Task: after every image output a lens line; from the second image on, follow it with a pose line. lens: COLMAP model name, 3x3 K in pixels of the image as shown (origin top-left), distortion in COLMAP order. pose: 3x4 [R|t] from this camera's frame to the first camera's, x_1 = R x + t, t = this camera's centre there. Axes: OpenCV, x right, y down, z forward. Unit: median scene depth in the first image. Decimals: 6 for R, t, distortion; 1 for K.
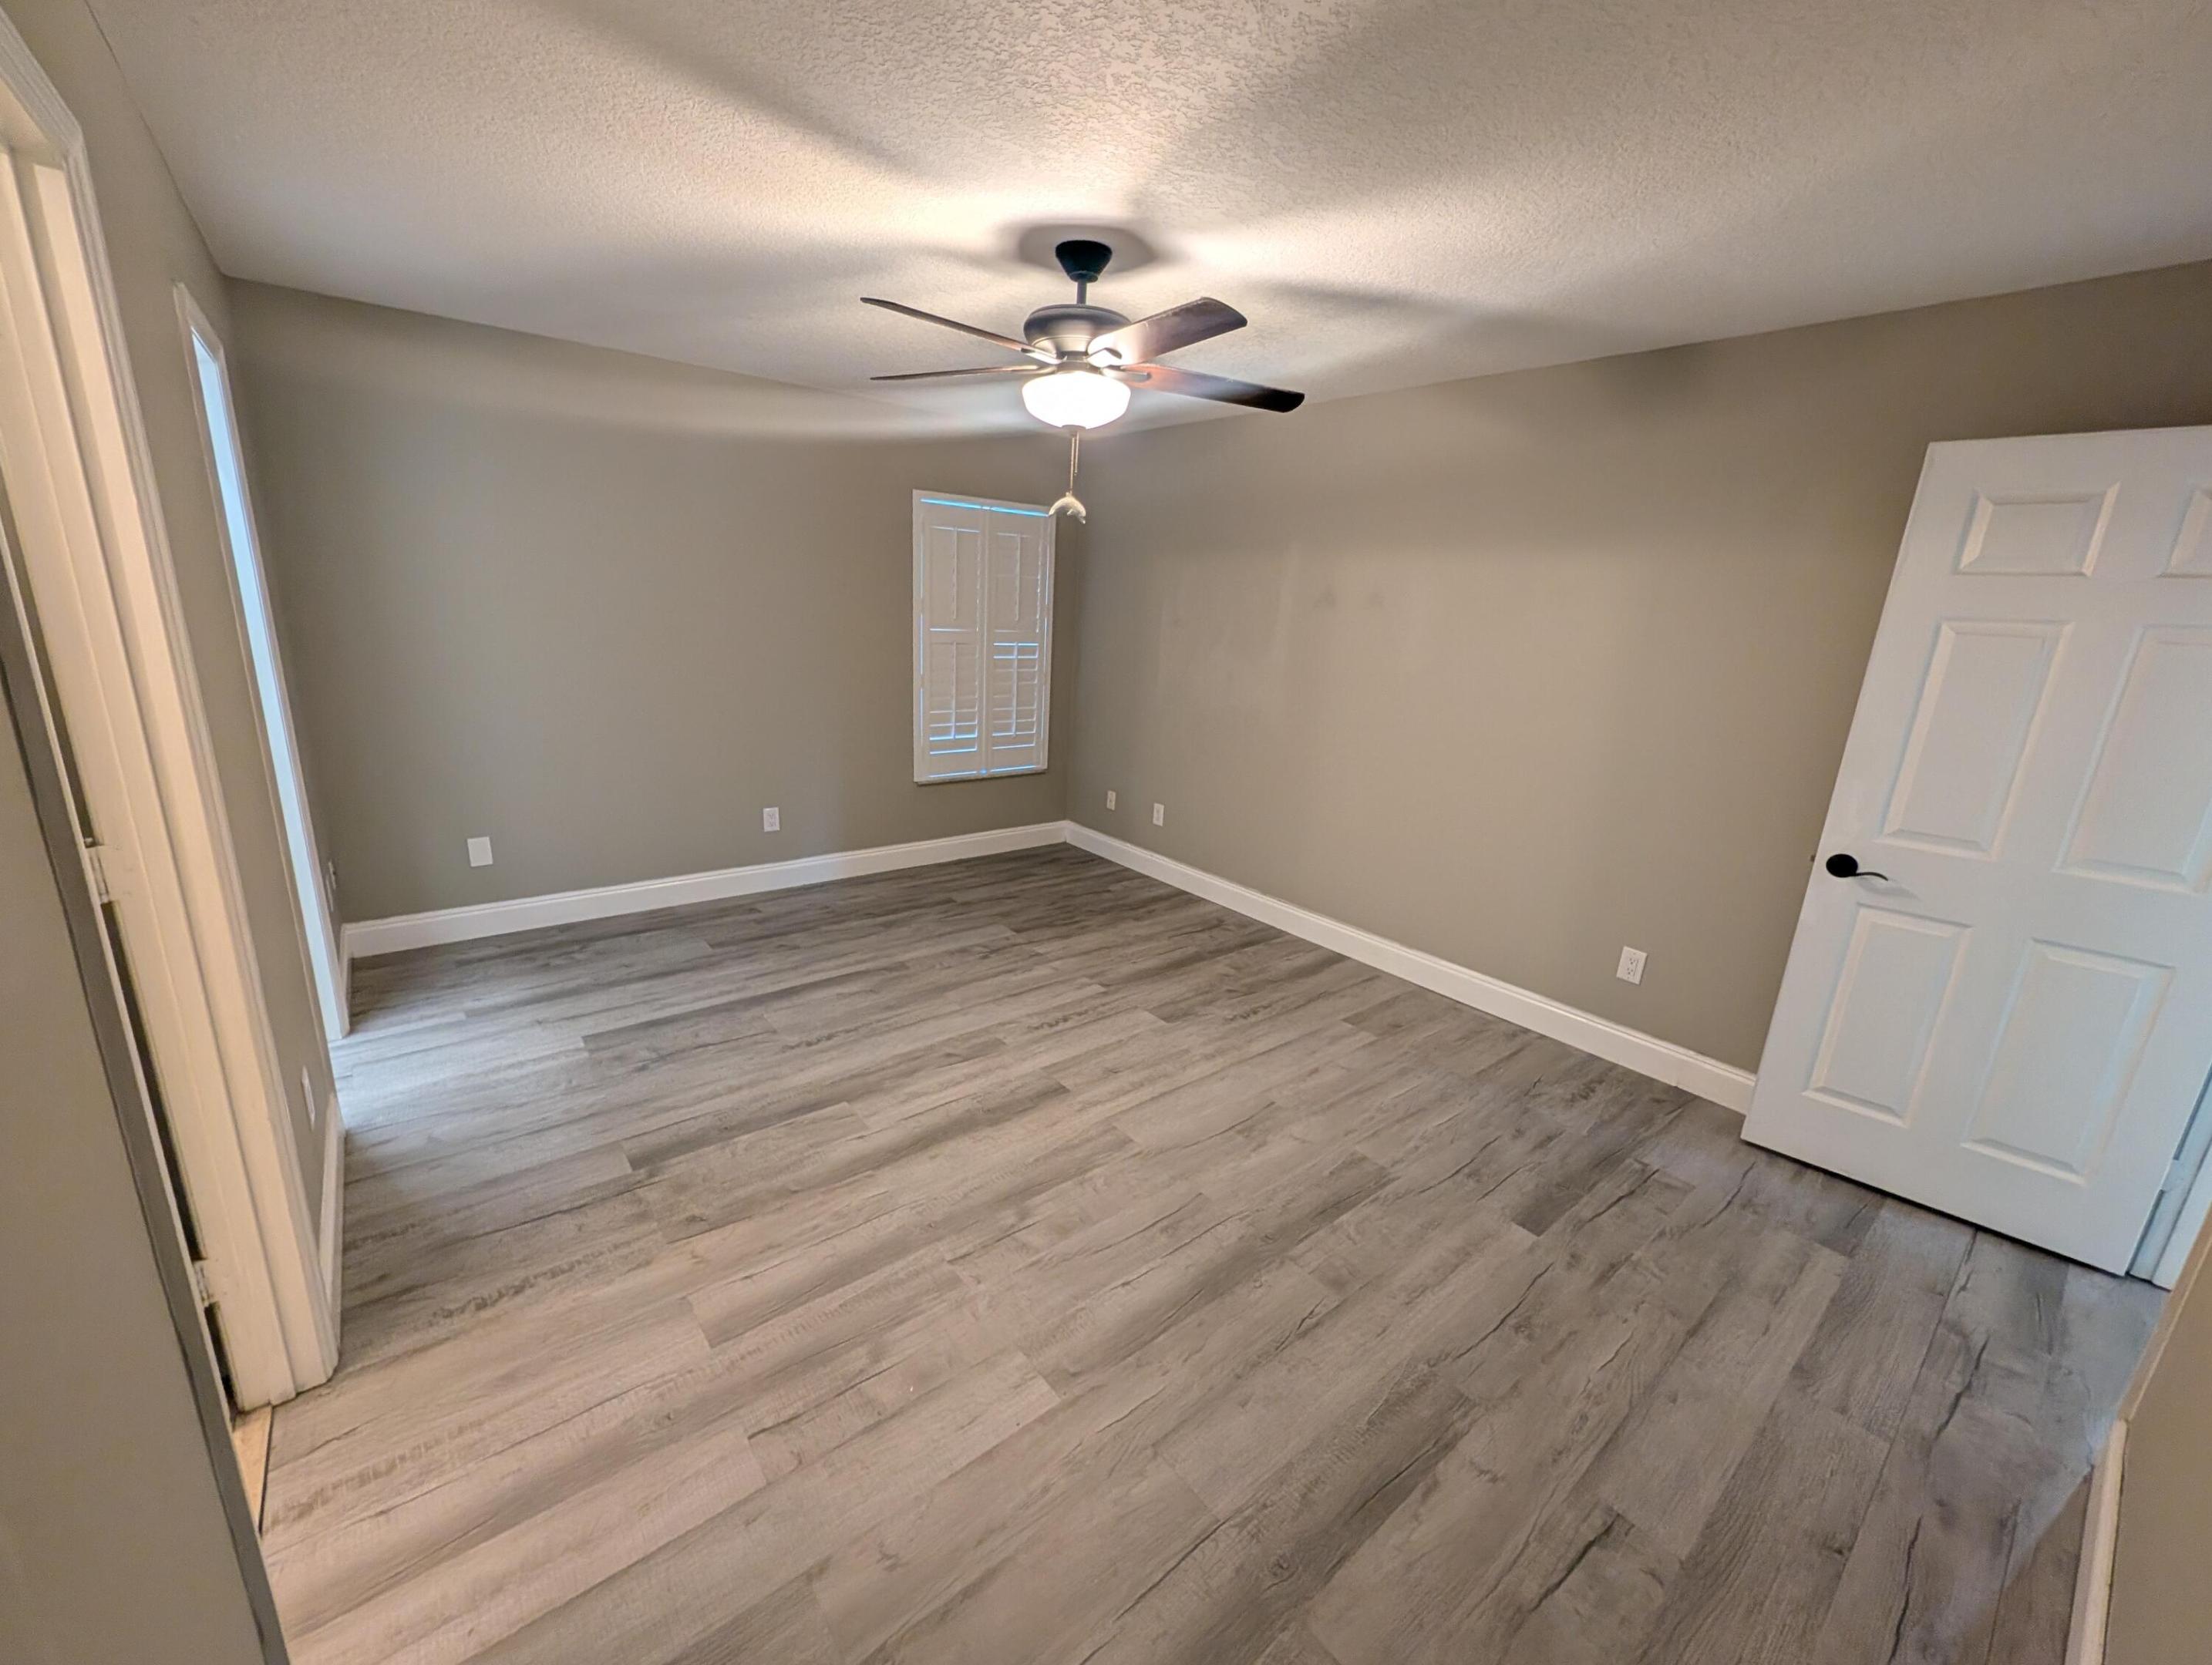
lens RADIAL K [[865.3, 0, 1111.6], [0, 865.3, 829.2], [0, 0, 1]] dist [-0.001067, 0.000771]
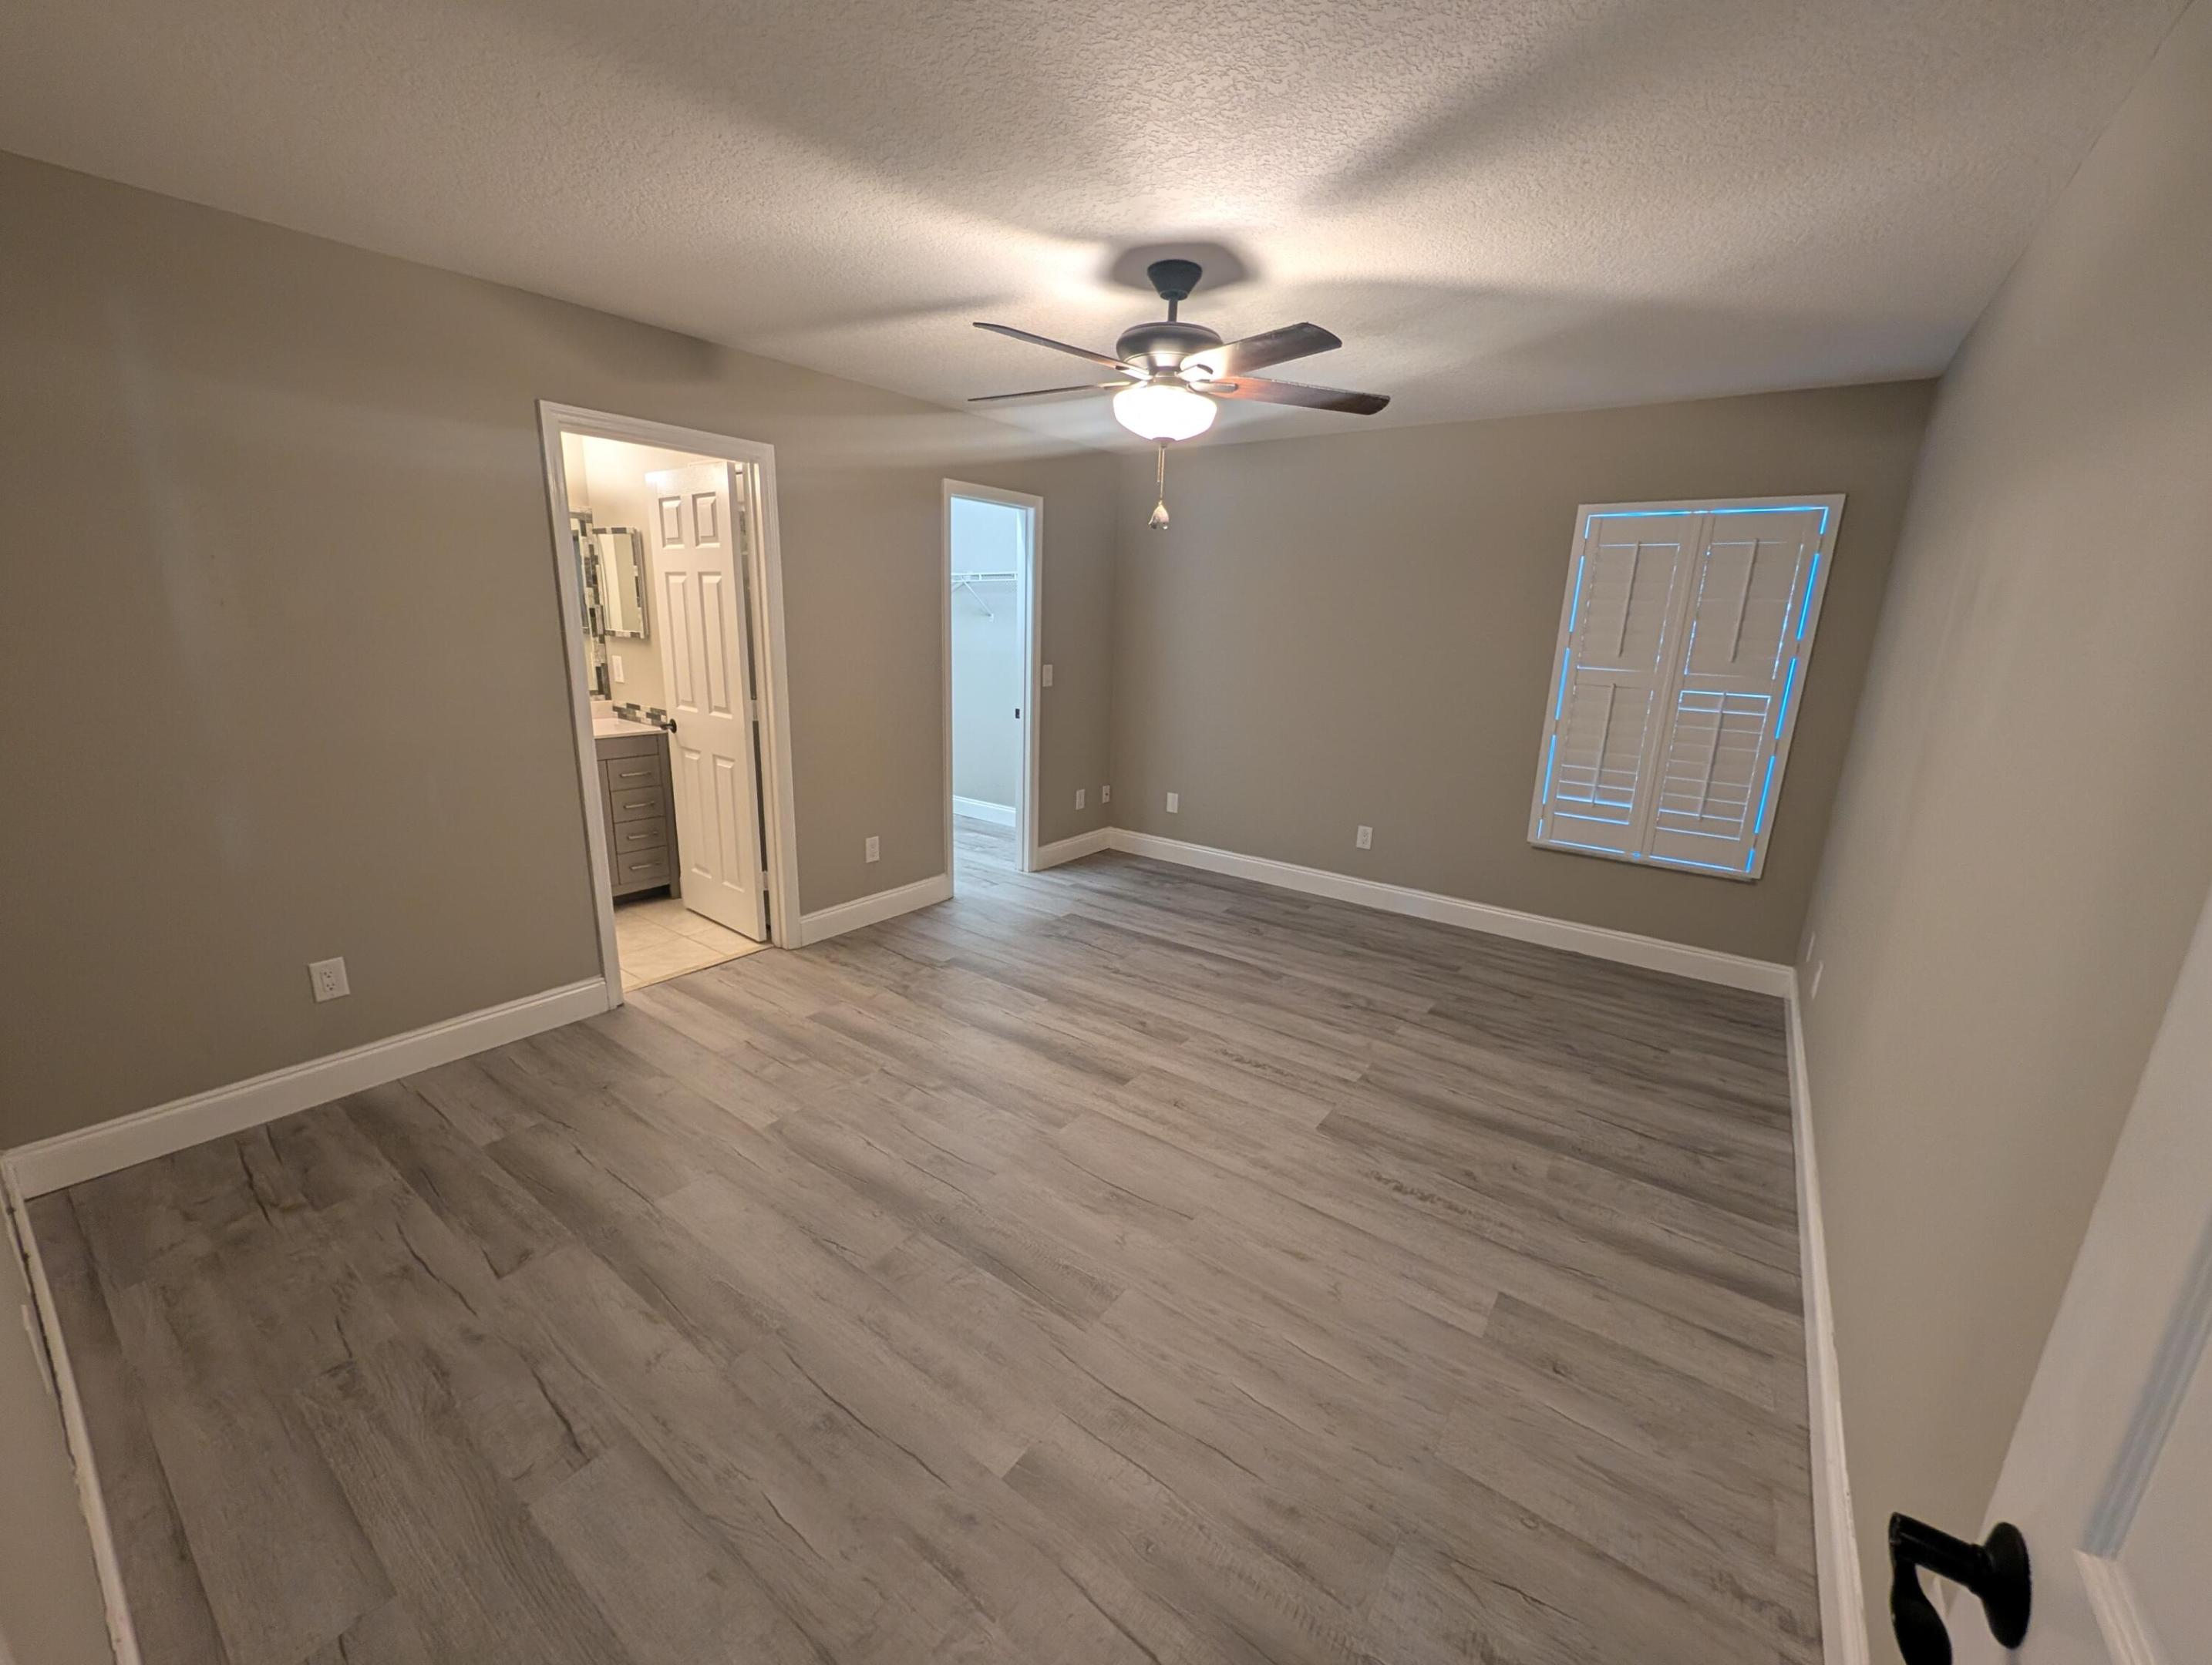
lens RADIAL K [[885.6, 0, 1100.5], [0, 885.6, 818.0], [0, 0, 1]] dist [-0.002395, -0.000130]
pose [[0.250382, 0.176228, -0.951973, 0.764406], [-0.268703, 0.957313, 0.106544, -0.086572], [0.930112, 0.229121, 0.287047, 0.530186]]
